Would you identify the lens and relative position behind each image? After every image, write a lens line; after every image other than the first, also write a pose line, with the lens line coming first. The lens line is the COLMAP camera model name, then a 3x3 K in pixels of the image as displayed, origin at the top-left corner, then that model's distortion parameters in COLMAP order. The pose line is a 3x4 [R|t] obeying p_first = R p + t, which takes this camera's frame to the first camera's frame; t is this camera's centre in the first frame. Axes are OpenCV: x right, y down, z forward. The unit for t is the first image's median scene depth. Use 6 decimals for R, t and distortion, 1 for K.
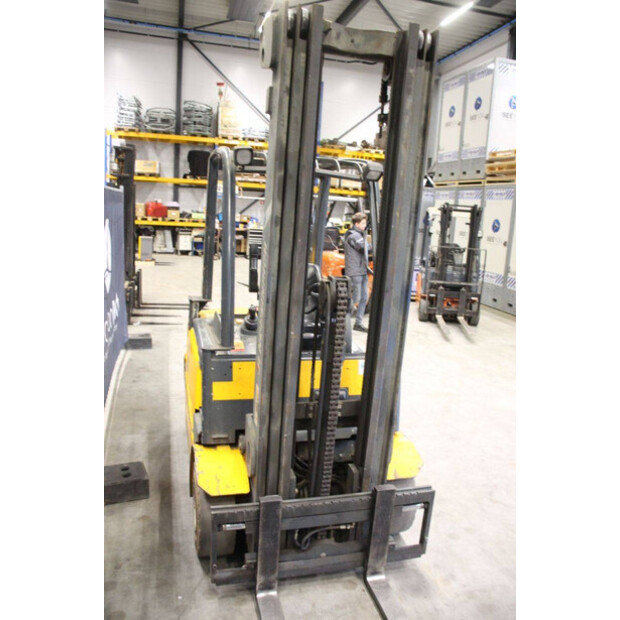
lens RADIAL K [[510.4, 0, 309.2], [0, 510.4, 310.9], [0, 0, 1]] dist [-0.170875, 0.145922]
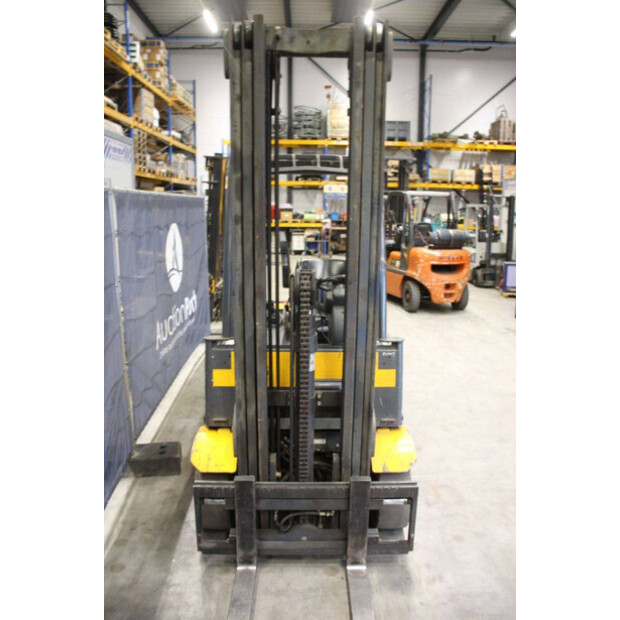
lens RADIAL K [[510.4, 0, 314.3], [0, 510.4, 310.9], [0, 0, 1]] dist [-0.170875, 0.145922]
pose [[0.966444, -0.000761, -0.256878, 0.308322], [0.001304, 0.999997, 0.001942, 0.012887], [0.256876, -0.002212, 0.966442, -0.000687]]
